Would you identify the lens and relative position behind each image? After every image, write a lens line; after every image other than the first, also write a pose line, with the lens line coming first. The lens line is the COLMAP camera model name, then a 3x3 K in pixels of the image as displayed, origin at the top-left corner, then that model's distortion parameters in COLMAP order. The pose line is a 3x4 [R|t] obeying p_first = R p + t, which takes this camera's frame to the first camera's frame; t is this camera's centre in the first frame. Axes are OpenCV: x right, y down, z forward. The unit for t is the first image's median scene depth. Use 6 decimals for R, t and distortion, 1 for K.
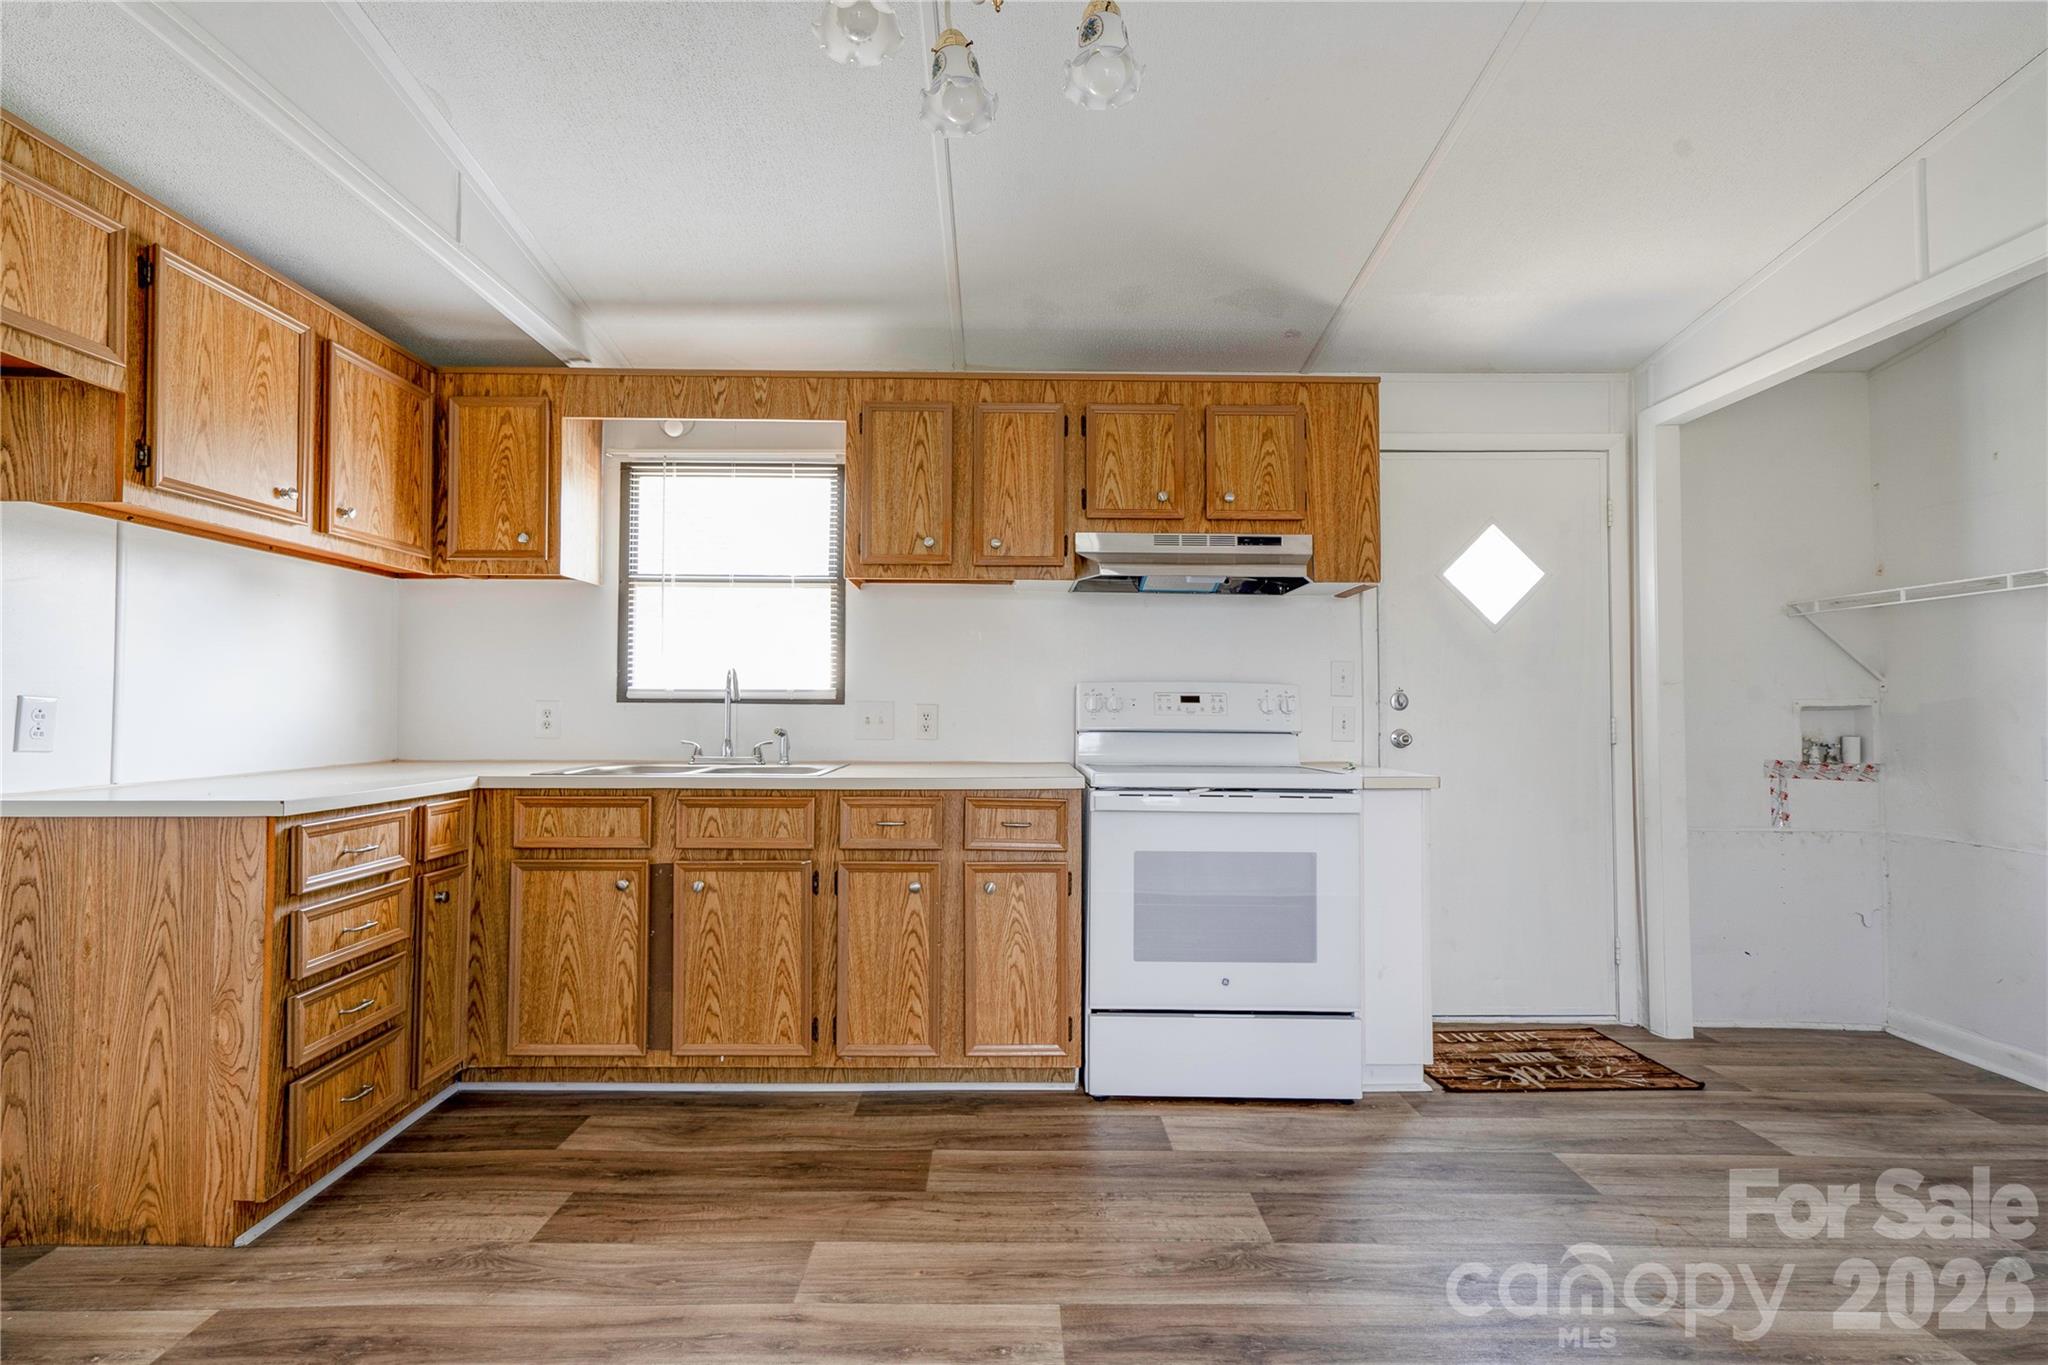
lens RADIAL K [[963.7, 0, 1012.1], [0, 963.7, 679.8], [0, 0, 1]] dist [0.003315, 0.007515]
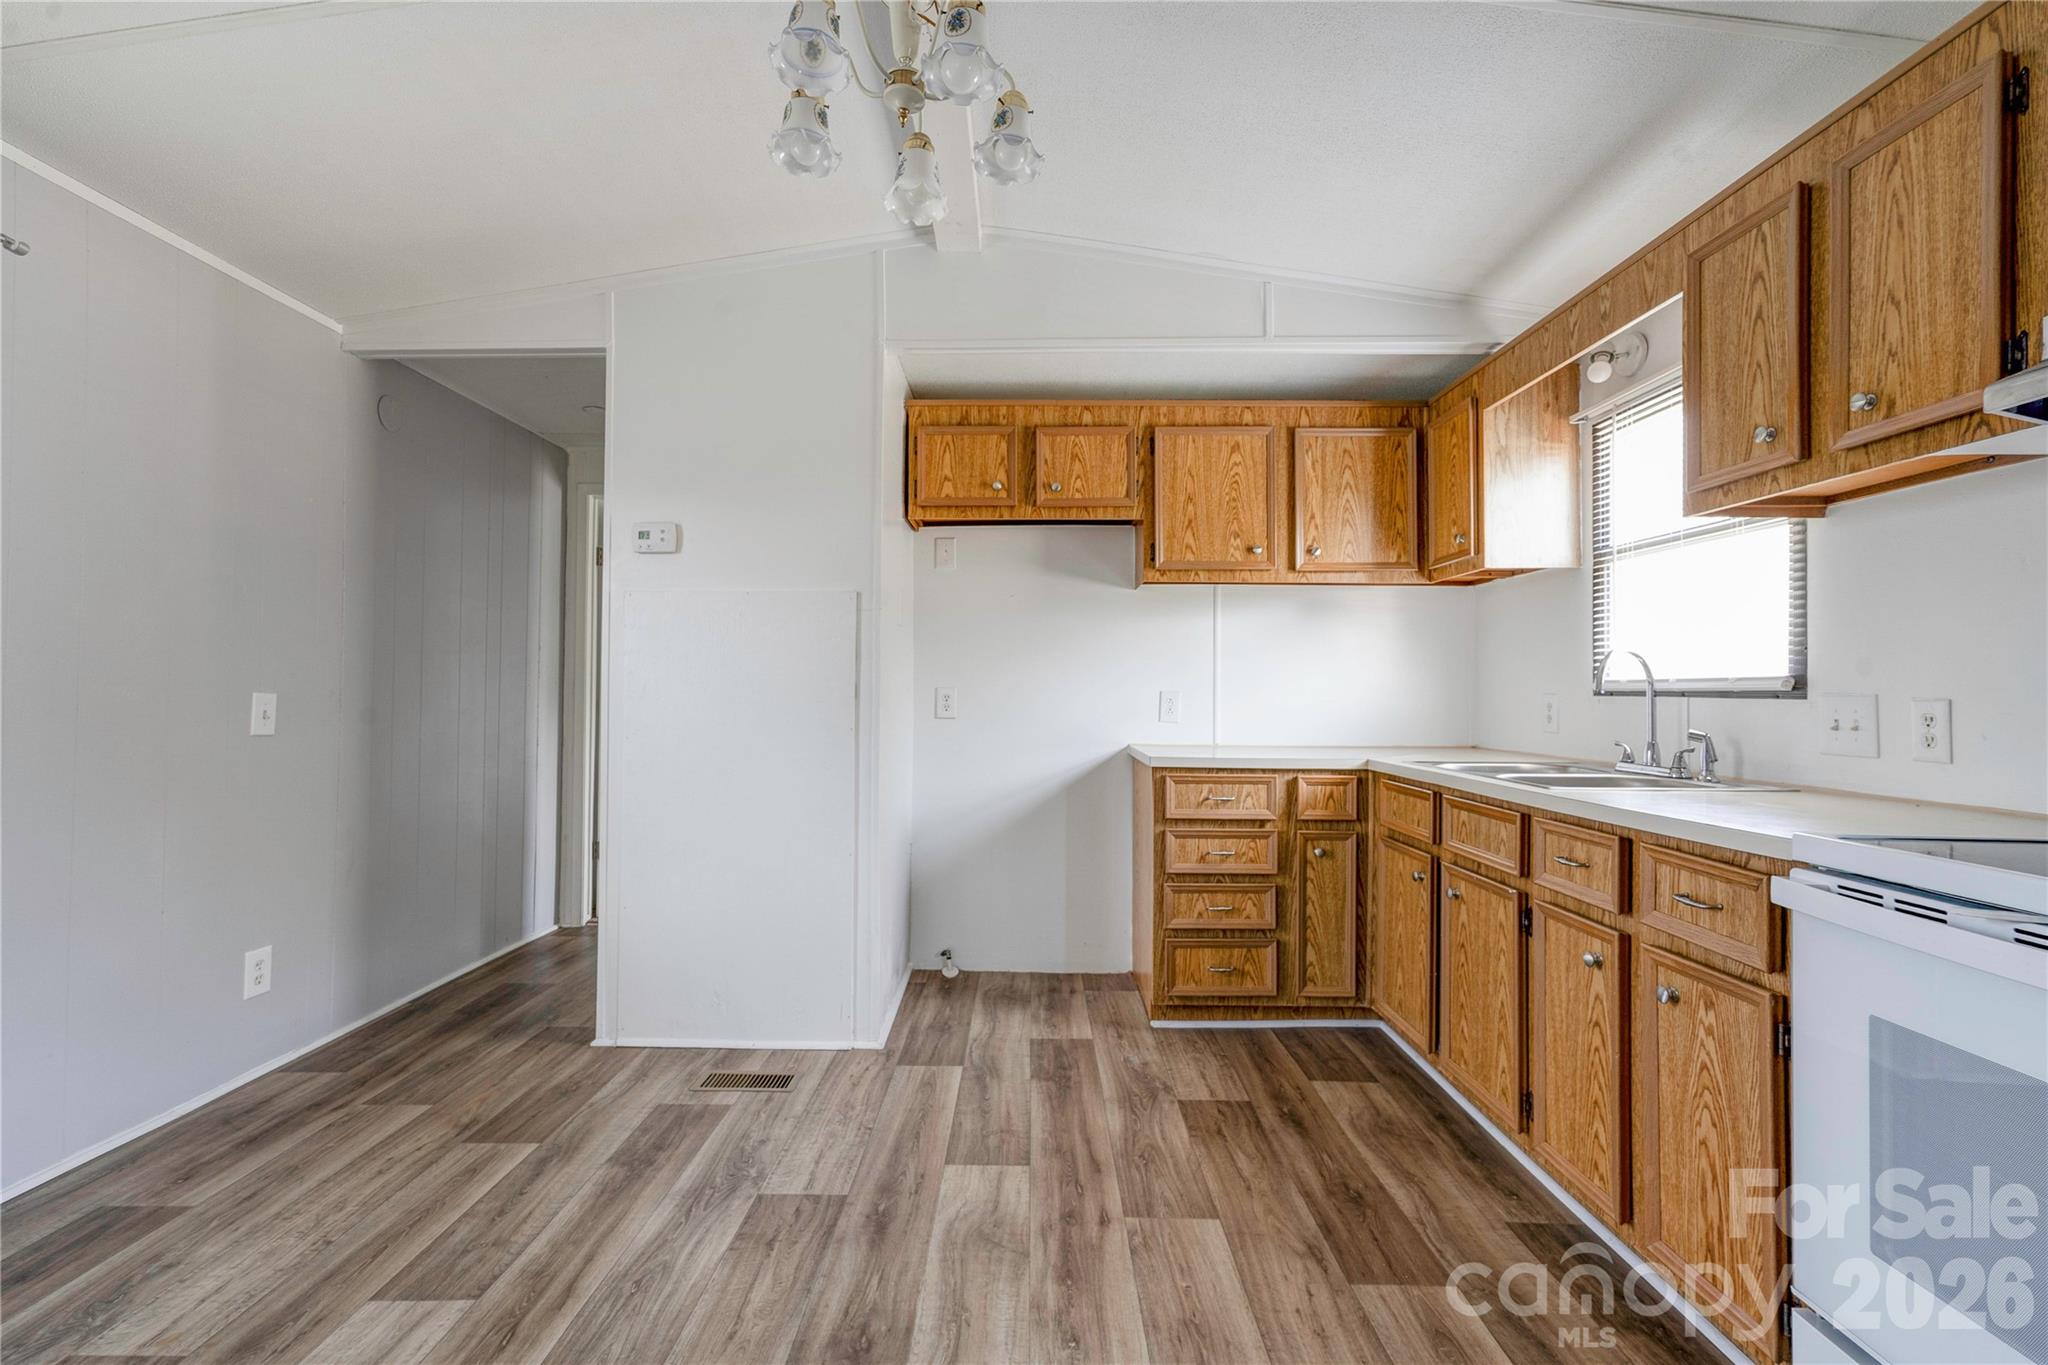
lens RADIAL K [[963.7, 0, 1016.2], [0, 963.7, 680.9], [0, 0, 1]] dist [0.003315, 0.007515]
pose [[-0.035493, -0.015974, -0.999242, 0.659458], [0.021561, 0.999627, -0.016746, 0.017401], [0.999137, -0.022139, -0.035136, 0.655782]]
